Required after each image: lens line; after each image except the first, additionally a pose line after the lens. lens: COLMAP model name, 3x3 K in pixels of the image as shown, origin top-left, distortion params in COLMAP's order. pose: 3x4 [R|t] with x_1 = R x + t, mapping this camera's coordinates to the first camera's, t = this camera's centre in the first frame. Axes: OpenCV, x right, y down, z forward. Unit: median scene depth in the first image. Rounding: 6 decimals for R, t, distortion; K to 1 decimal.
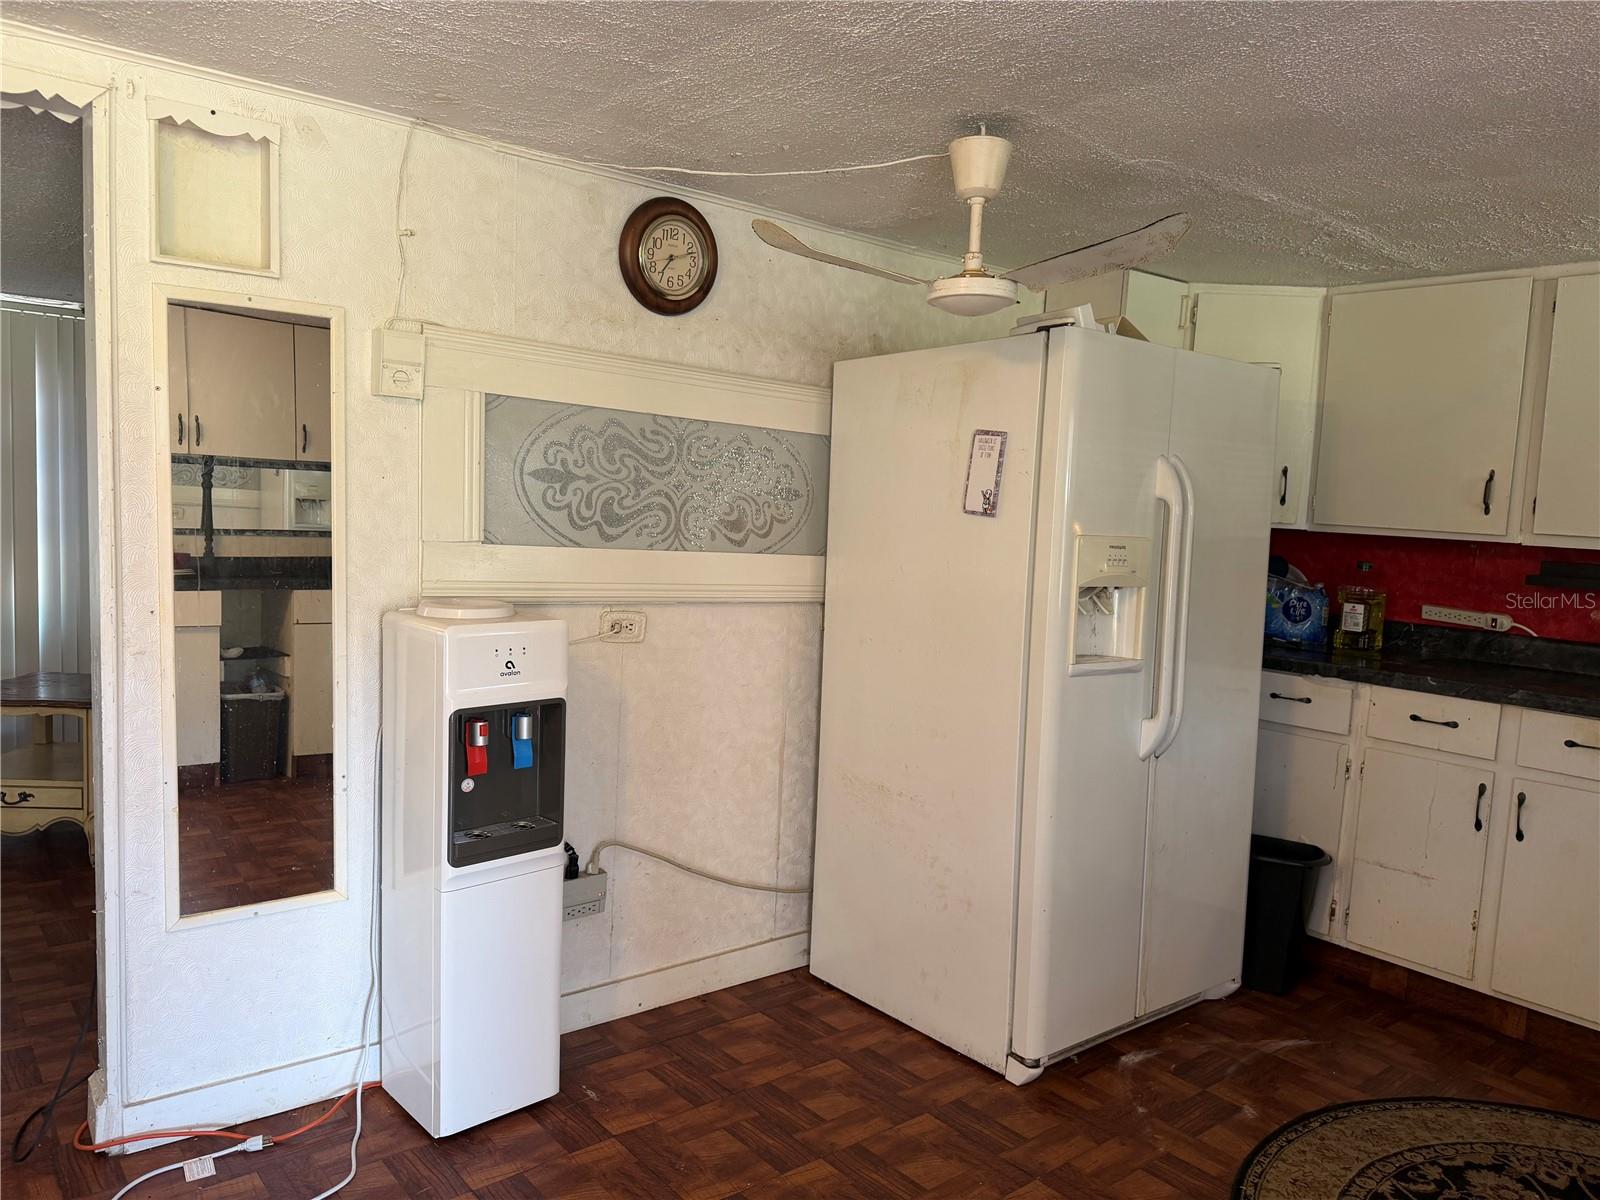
lens RADIAL K [[1116.1, 0, 798.6], [0, 1116.1, 594.4], [0, 0, 1]] dist [0.009834, -0.021206]
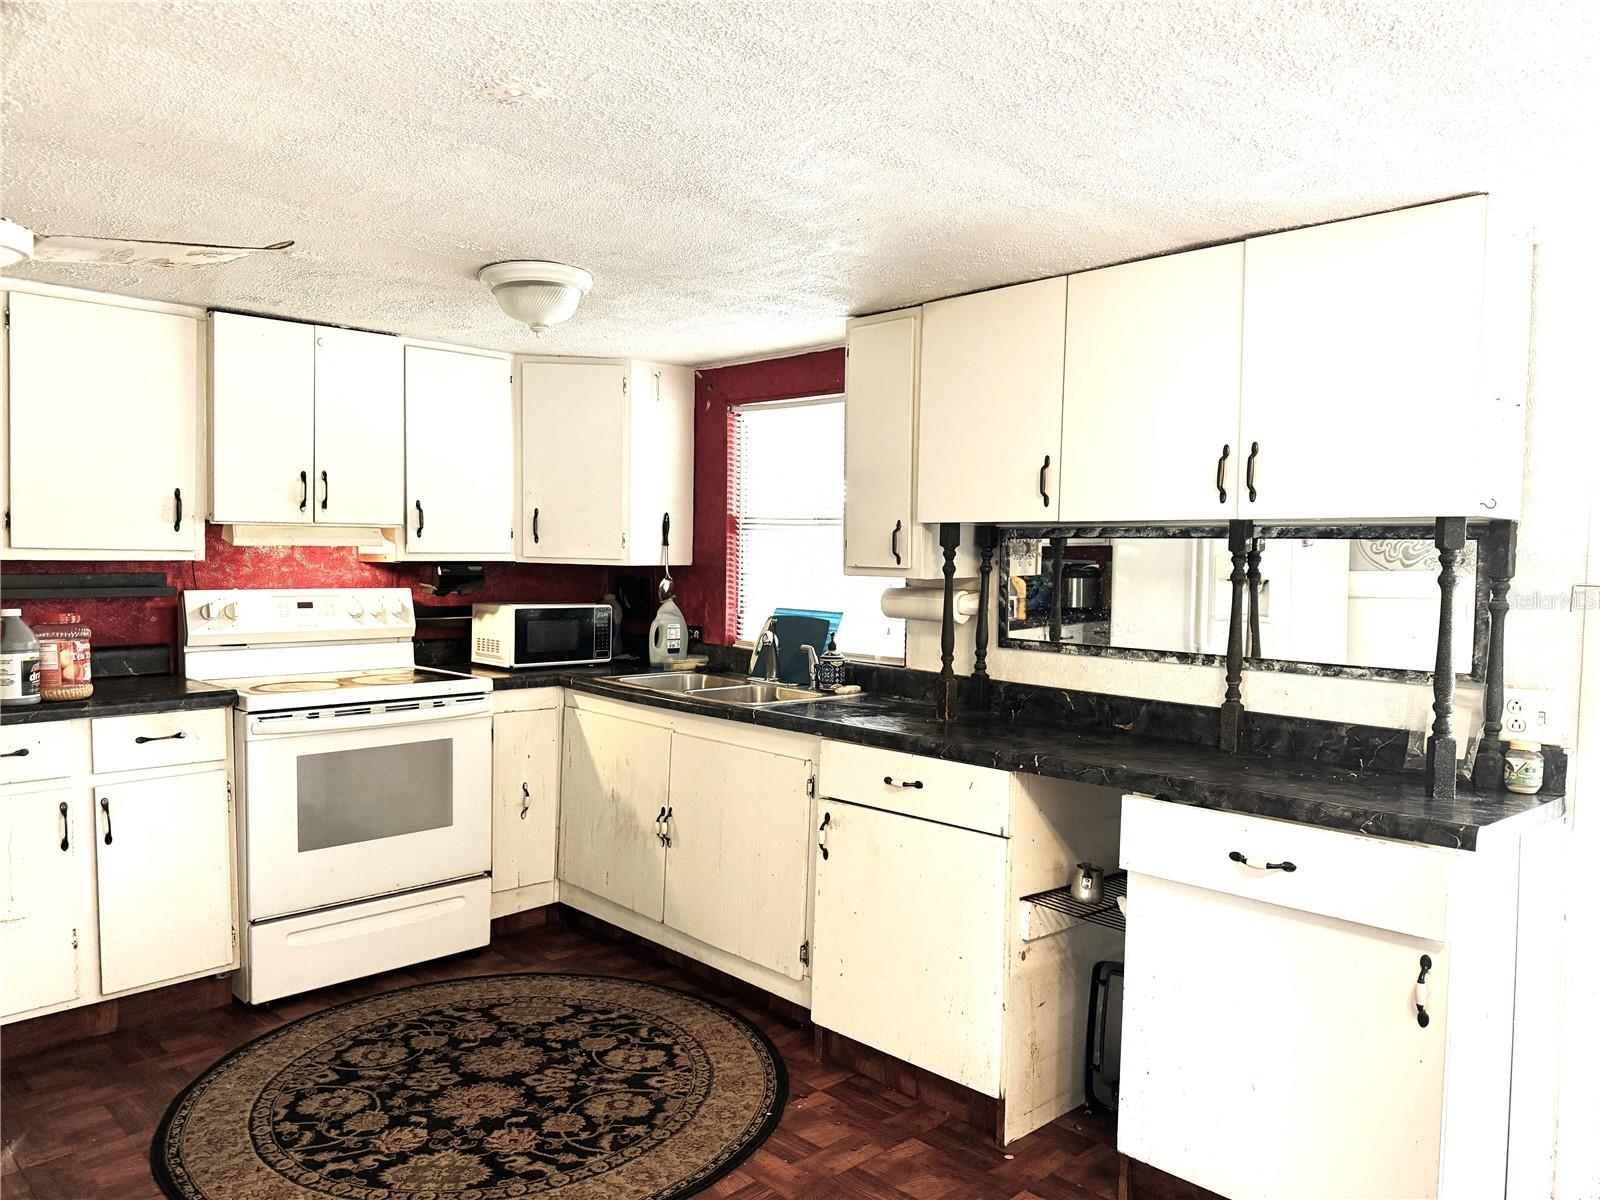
lens RADIAL K [[1125.8, 0, 787.1], [0, 1125.8, 600.7], [0, 0, 1]] dist [0.110470, -0.166028]
pose [[-0.115971, -0.092487, 0.988937, -0.416596], [0.065188, 0.992800, 0.100493, -0.063459], [-0.991111, 0.076121, -0.109107, 0.428585]]
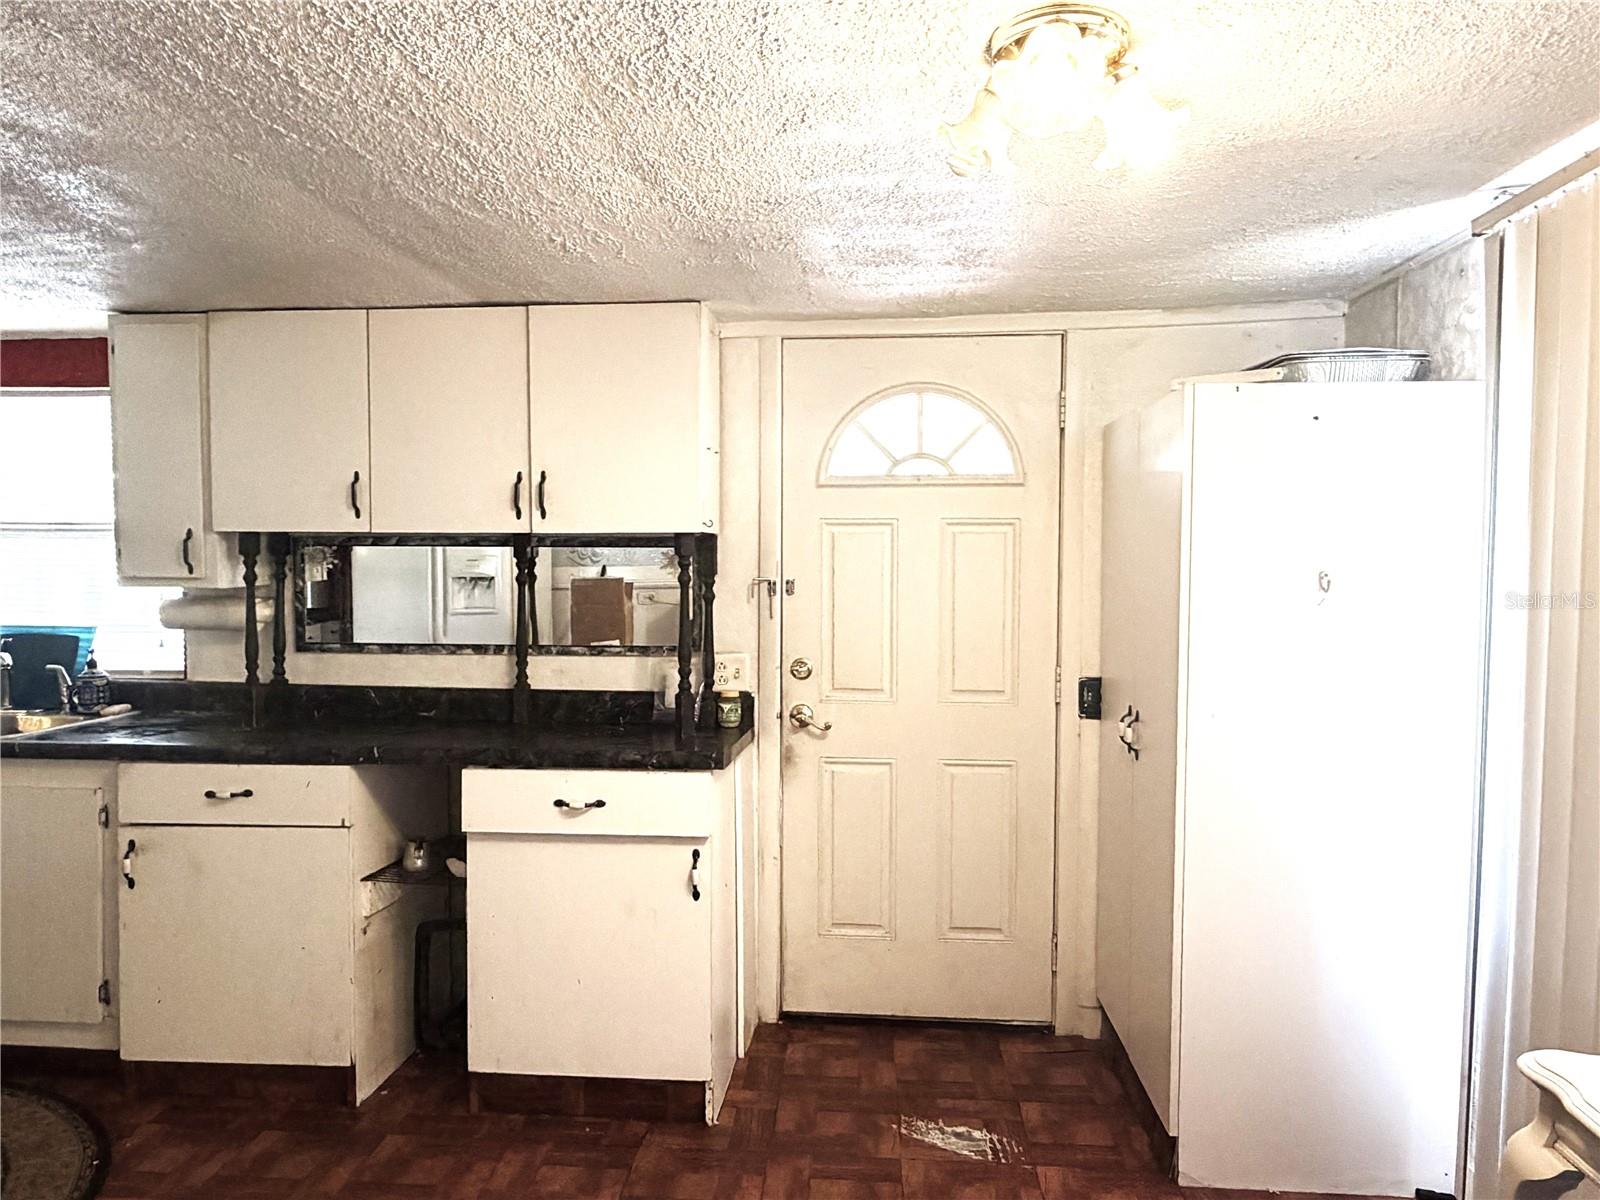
lens RADIAL K [[1098.2, 0, 789.2], [0, 1098.2, 602.4], [0, 0, 1]] dist [-0.000107, 0.000234]
pose [[-0.741635, -0.080216, 0.665990, -0.451019], [0.019593, 0.989810, 0.141037, -0.087844], [-0.670517, 0.117647, -0.732506, 0.568839]]
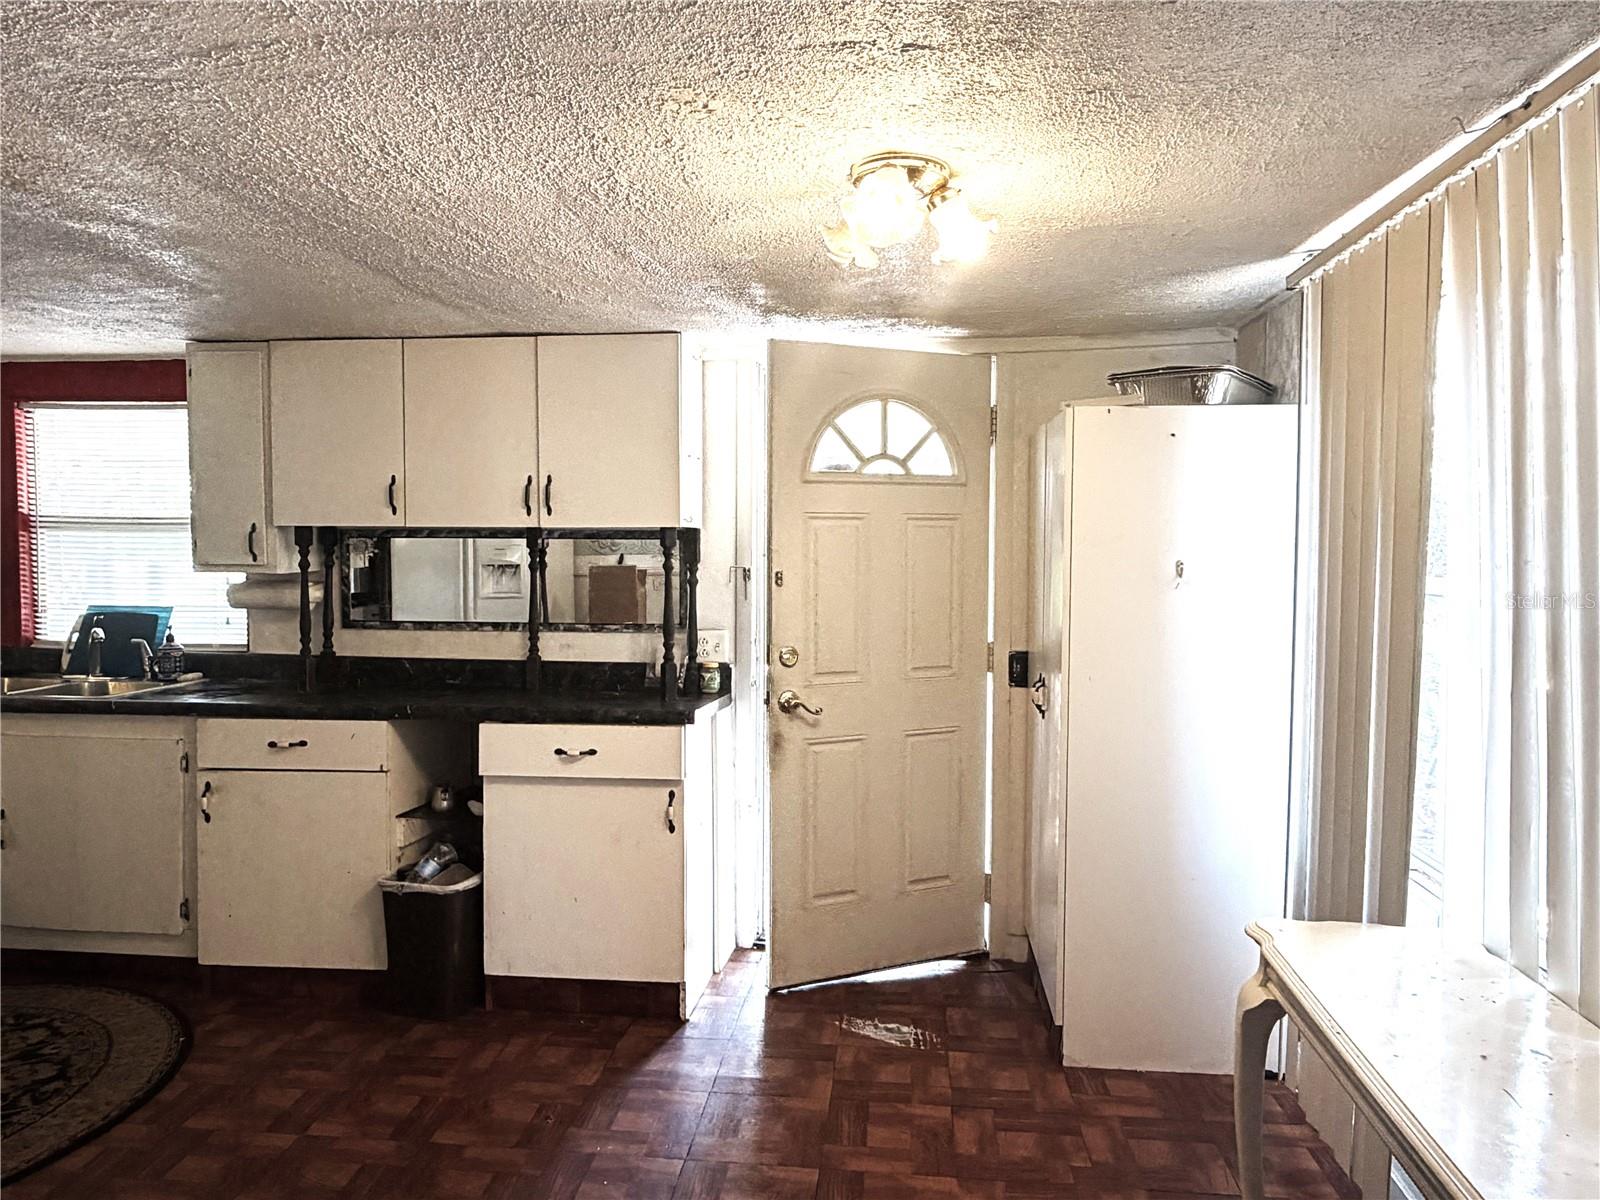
lens RADIAL K [[1103.9, 0, 806.3], [0, 1103.9, 594.0], [0, 0, 1]] dist [-0.001481, 0.001484]
pose [[-0.727523, -0.083457, 0.680988, -0.616930], [0.020466, 0.989492, 0.143129, -0.105705], [-0.685778, 0.118067, -0.718170, 0.645634]]
